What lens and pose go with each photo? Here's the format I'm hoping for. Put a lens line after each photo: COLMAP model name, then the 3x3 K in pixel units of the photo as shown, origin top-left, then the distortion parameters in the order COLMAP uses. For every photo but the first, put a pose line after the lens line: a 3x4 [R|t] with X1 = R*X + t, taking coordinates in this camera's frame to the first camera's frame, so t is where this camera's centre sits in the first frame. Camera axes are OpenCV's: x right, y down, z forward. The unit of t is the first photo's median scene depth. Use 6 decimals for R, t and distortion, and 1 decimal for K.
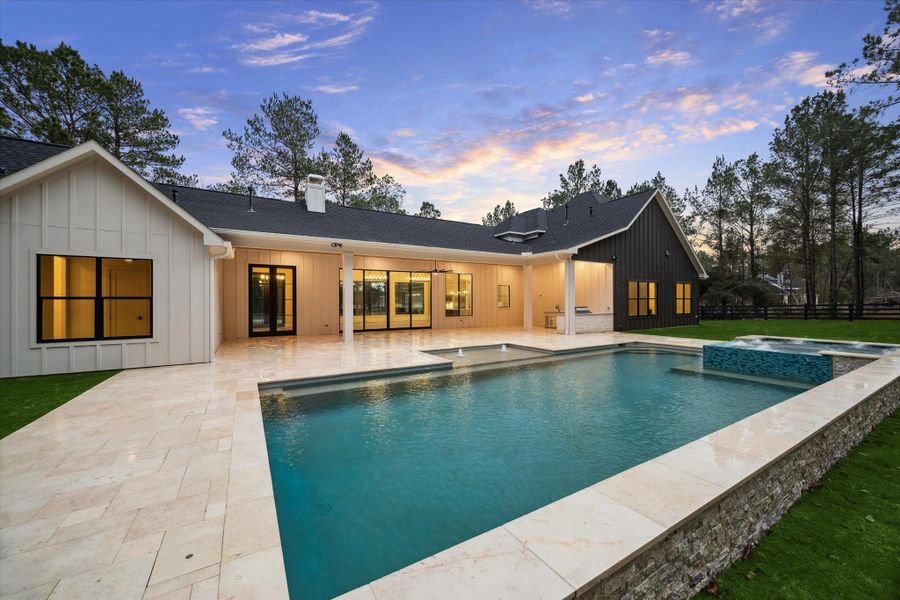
lens RADIAL K [[343.0, 0, 451.9], [0, 343.0, 298.4], [0, 0, 1]] dist [0.000967, -0.000136]
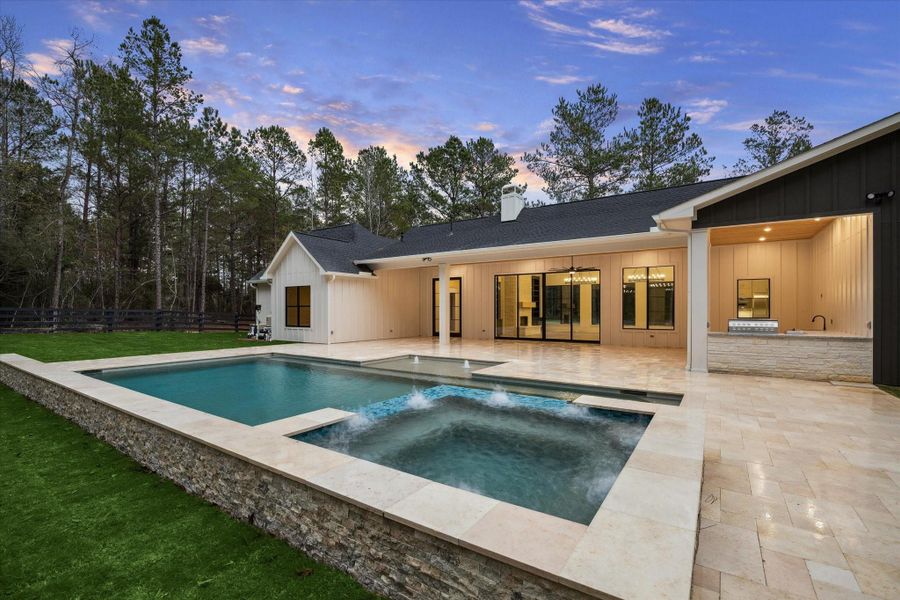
lens RADIAL K [[403.4, 0, 450.0], [0, 403.4, 300.0], [0, 0, 1]] dist [-0.000128, -0.000043]
pose [[0.417647, -0.016666, -0.908457, 0.684280], [0.008275, 0.999860, -0.014538, 0.001704], [0.908572, -0.001446, 0.417726, 0.366560]]
